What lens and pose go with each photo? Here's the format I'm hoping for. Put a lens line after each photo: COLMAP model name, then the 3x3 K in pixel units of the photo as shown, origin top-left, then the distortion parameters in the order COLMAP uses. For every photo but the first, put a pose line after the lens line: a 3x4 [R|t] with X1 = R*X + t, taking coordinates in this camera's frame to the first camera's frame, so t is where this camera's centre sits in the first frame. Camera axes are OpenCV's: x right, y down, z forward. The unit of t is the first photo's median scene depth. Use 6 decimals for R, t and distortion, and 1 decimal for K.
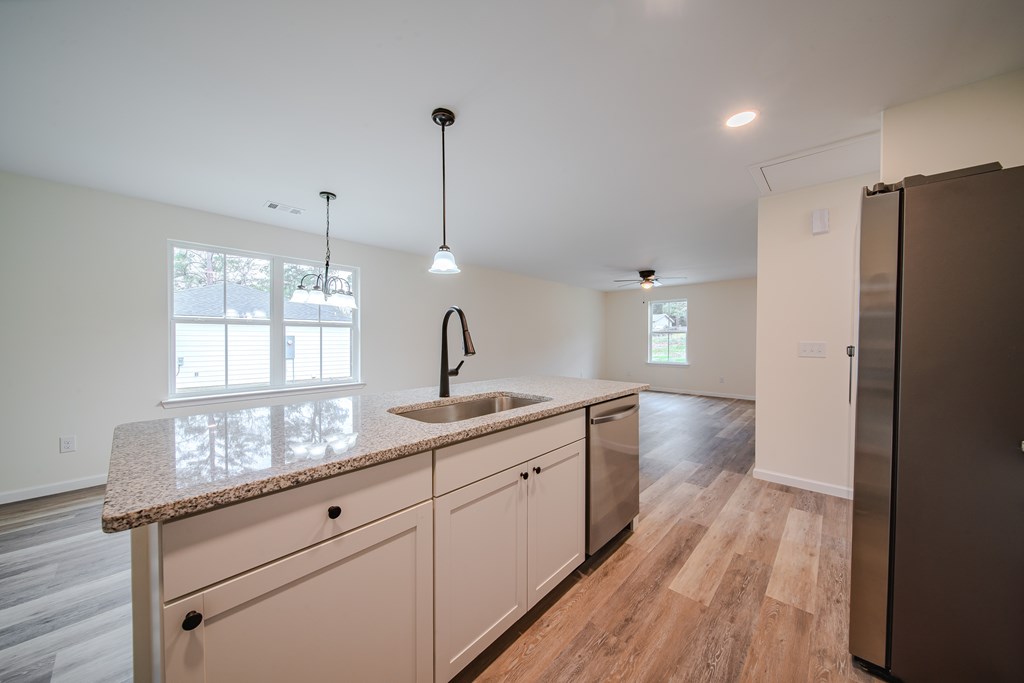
lens RADIAL K [[355.1, 0, 508.7], [0, 355.1, 341.9], [0, 0, 1]] dist [0.000033, -0.001951]
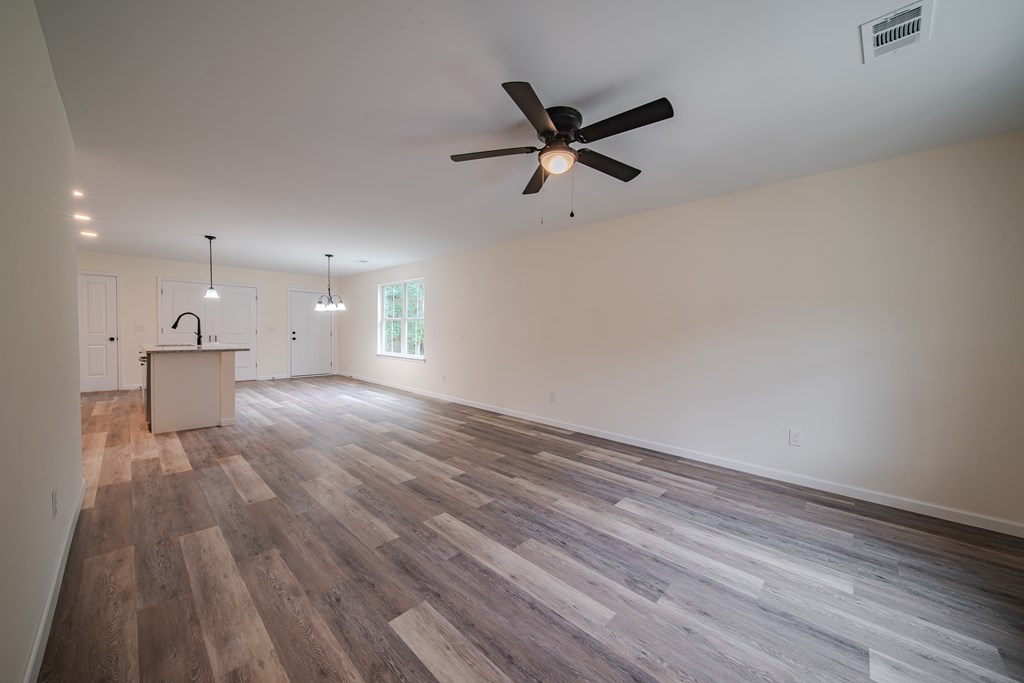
lens RADIAL K [[364.6, 0, 513.7], [0, 364.6, 329.1], [0, 0, 1]] dist [-0.000383, -0.000262]
pose [[-0.005889, -0.005349, -0.999968, 3.032694], [-0.019446, 0.999797, -0.005234, -0.001827], [0.999794, 0.019415, -0.005992, 3.952844]]
